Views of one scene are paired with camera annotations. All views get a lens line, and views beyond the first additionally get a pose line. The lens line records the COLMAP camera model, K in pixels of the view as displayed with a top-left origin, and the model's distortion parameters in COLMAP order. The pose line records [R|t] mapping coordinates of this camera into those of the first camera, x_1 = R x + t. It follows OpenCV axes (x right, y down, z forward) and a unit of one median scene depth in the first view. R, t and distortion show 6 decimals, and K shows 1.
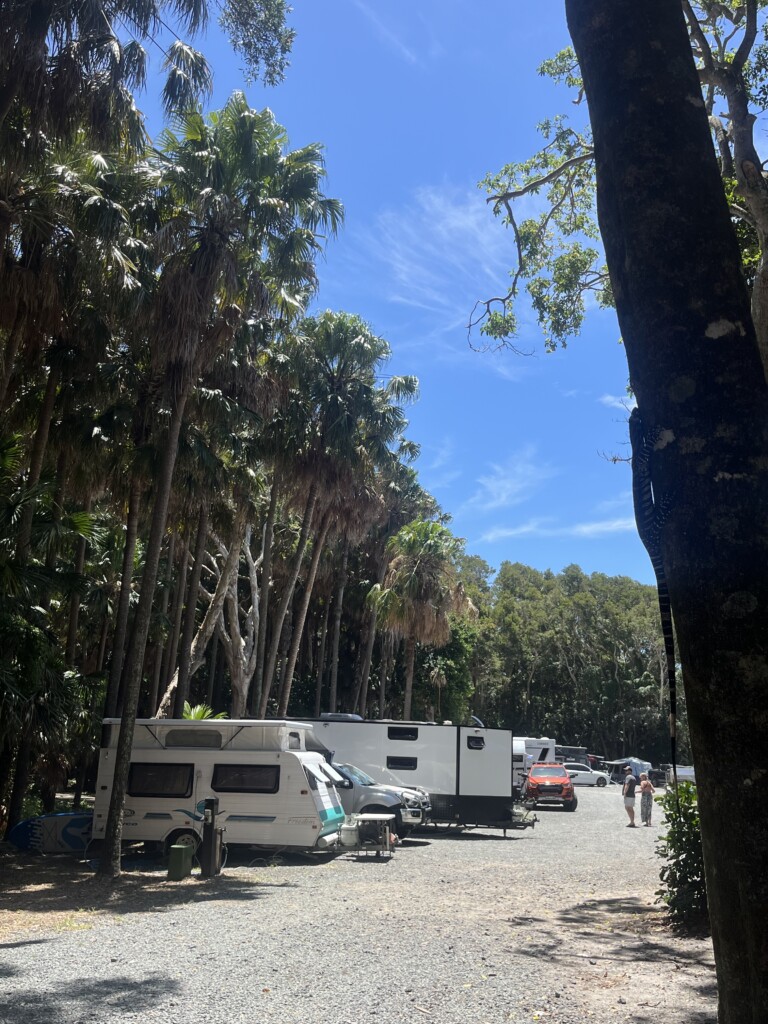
lens RADIAL K [[903.0, 0, 384.0], [0, 903.0, 512.0], [0, 0, 1]] dist [0.036088, -0.003607]
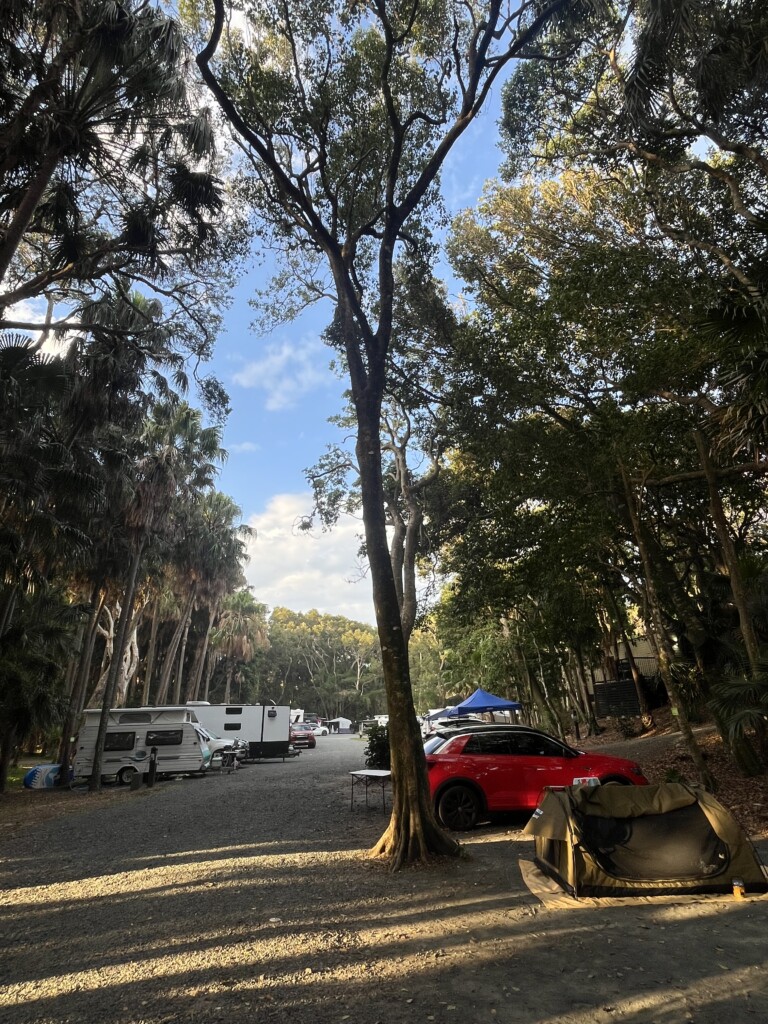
lens RADIAL K [[524.9, 0, 384.0], [0, 524.9, 512.0], [0, 0, 1]] dist [0.000051, -0.000085]
pose [[0.941645, 0.070969, 0.329041, -0.077200], [-0.032433, 0.992102, -0.121165, -0.050453], [-0.335042, 0.103423, 0.936510, -0.197709]]
